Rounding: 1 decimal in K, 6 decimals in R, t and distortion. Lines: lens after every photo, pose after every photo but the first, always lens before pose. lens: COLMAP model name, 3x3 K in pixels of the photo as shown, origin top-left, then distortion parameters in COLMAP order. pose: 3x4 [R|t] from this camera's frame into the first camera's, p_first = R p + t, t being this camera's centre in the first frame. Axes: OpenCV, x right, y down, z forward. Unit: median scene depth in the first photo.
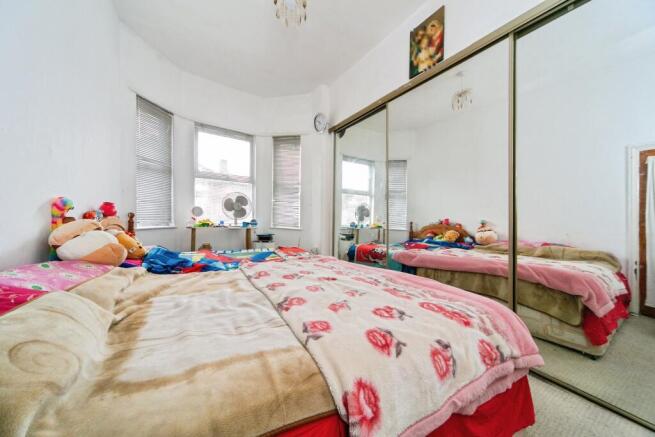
lens RADIAL K [[226.4, 0, 327.5], [0, 226.4, 218.5], [0, 0, 1]] dist [0.000649, 0.000019]
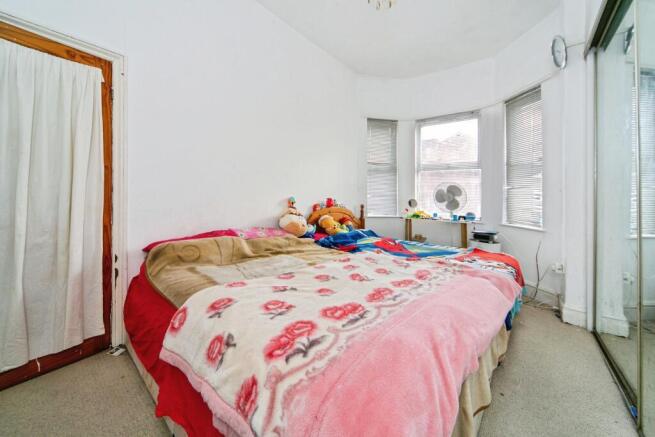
lens RADIAL K [[242.4, 0, 327.2], [0, 242.4, 207.1], [0, 0, 1]] dist [0.000328, -0.000009]
pose [[0.338952, 0.008655, -0.940764, 0.352086], [-0.021729, 0.999763, 0.001368, -0.006205], [0.940553, 0.019978, 0.339060, 0.223013]]
